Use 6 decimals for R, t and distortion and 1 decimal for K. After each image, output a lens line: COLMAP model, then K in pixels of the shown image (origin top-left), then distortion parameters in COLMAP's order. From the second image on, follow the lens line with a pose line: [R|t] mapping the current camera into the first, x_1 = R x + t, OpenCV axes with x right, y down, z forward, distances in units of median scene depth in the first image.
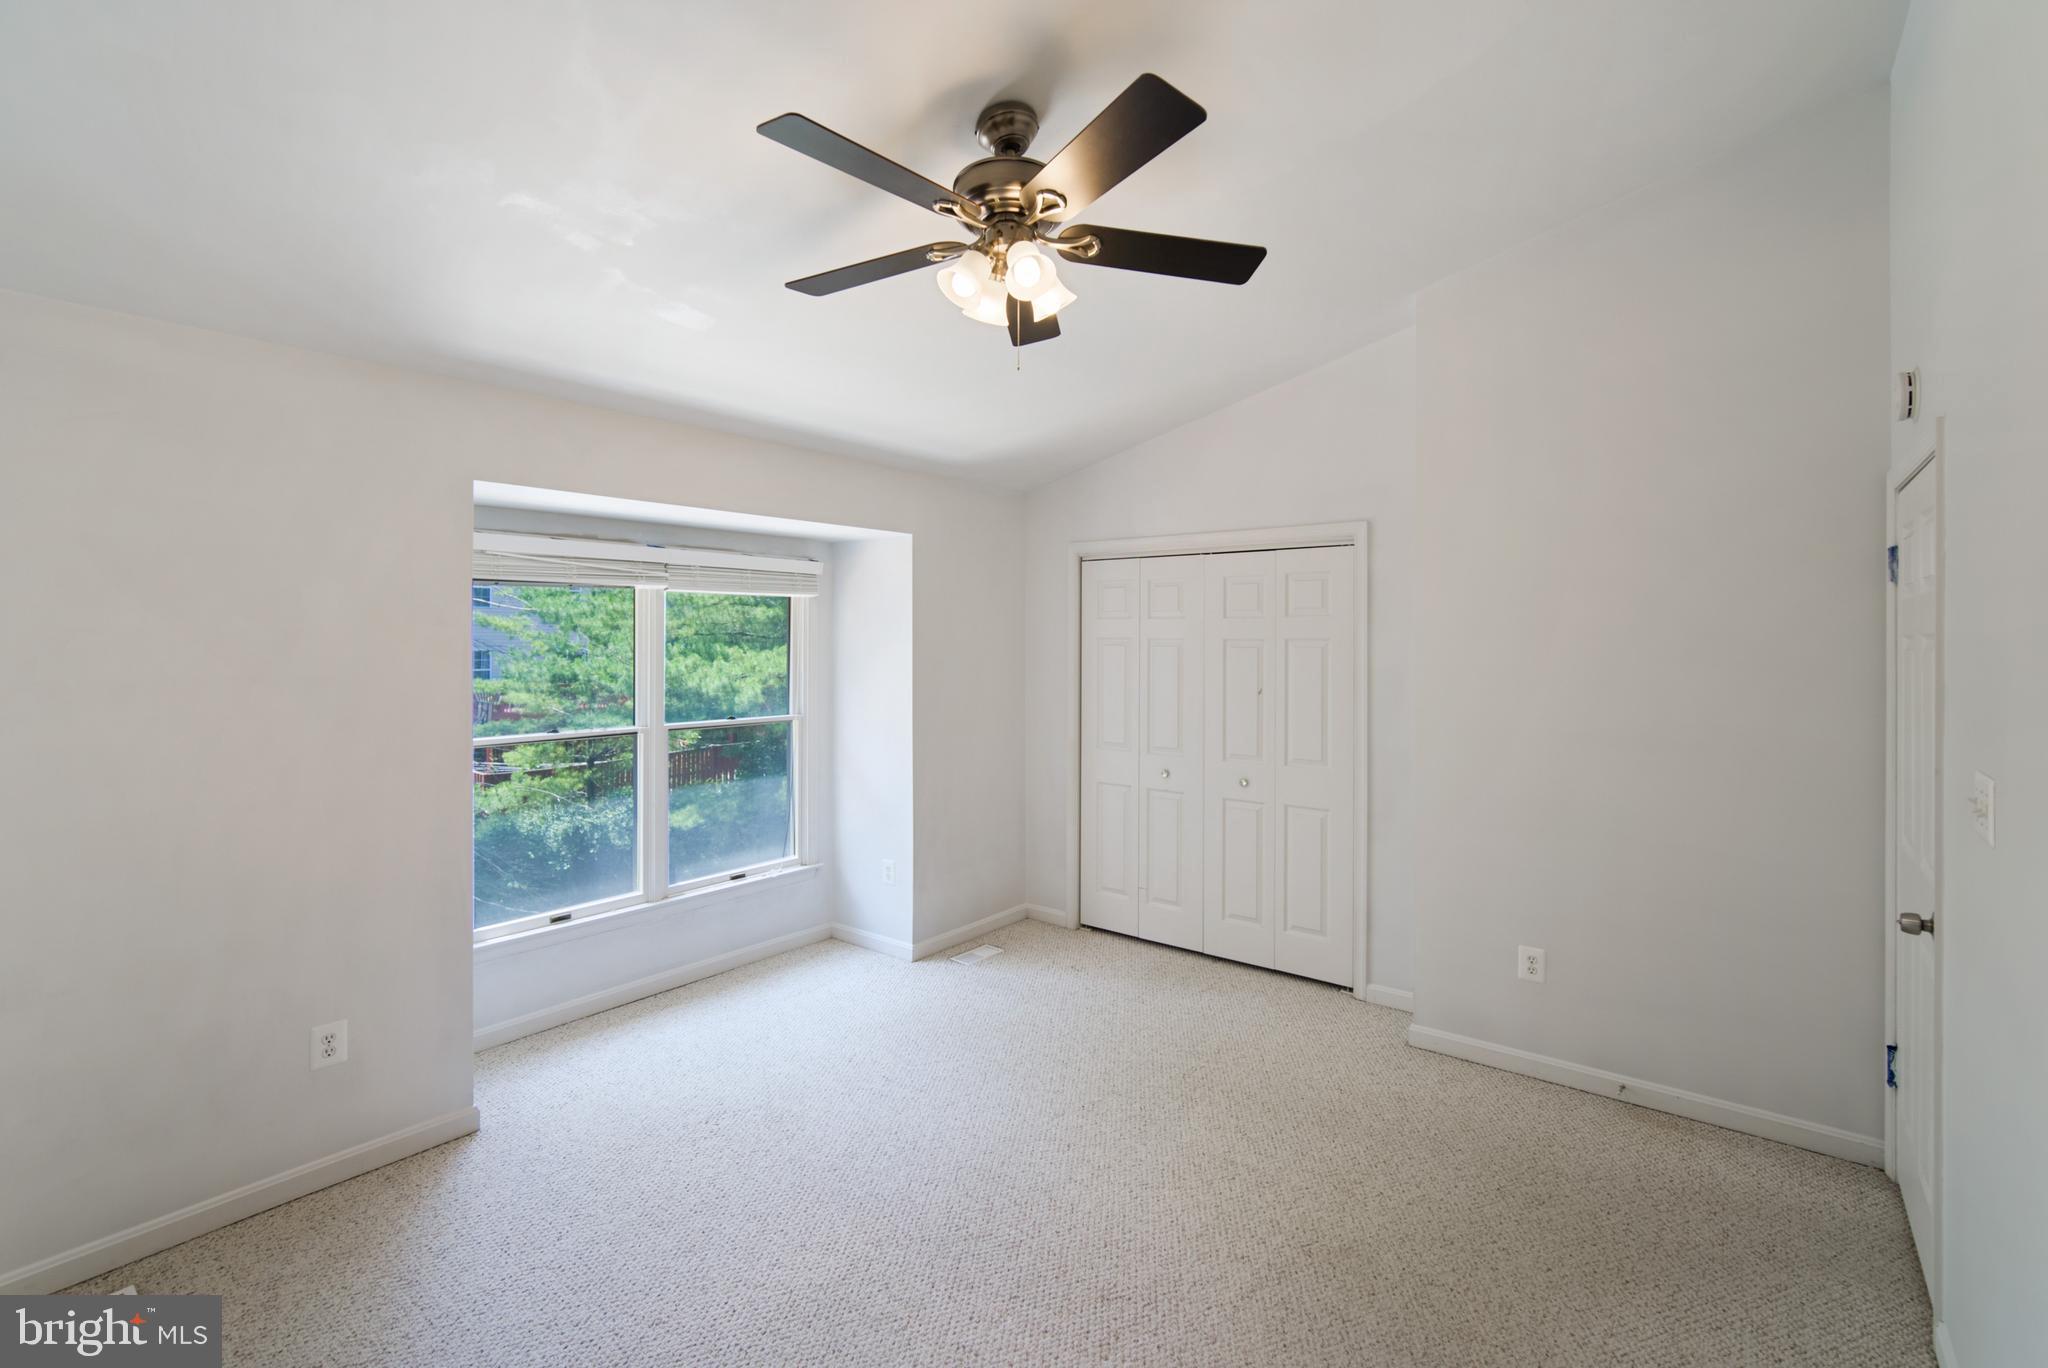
lens RADIAL K [[934.9, 0, 1024.6], [0, 934.9, 632.4], [0, 0, 1]] dist [0.000446, 0.000124]
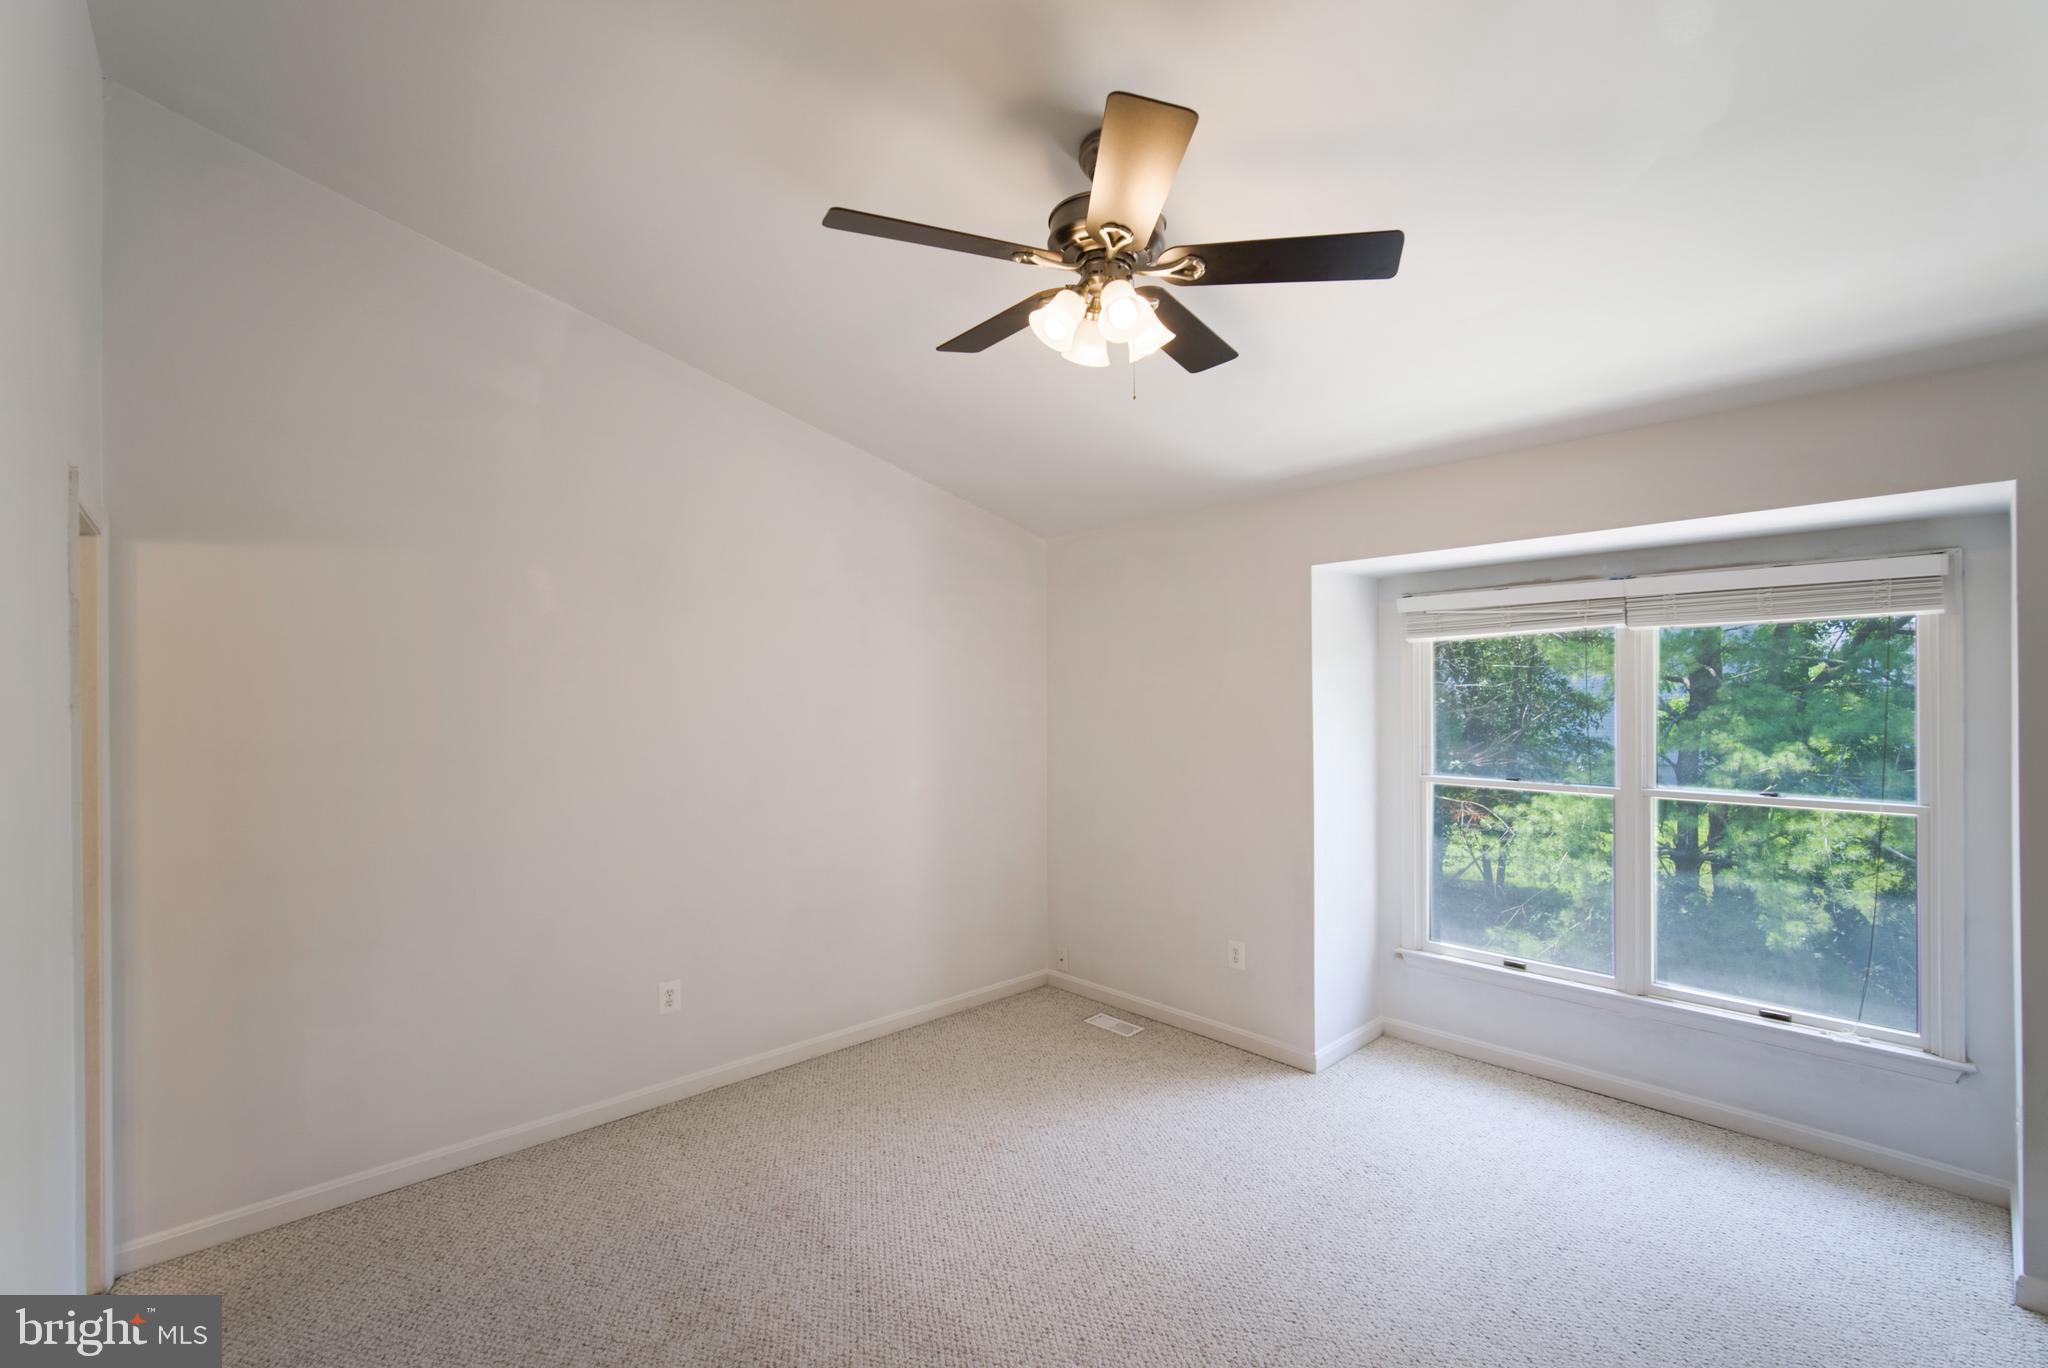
lens RADIAL K [[898.0, 0, 1024.0], [0, 898.0, 684.0], [0, 0, 1]] dist [-0.010511, 0.000405]
pose [[-0.160230, -0.012622, -0.986999, 0.519708], [0.012639, 0.999810, -0.014838, 0.010415], [0.986999, -0.014852, -0.160041, 0.610549]]
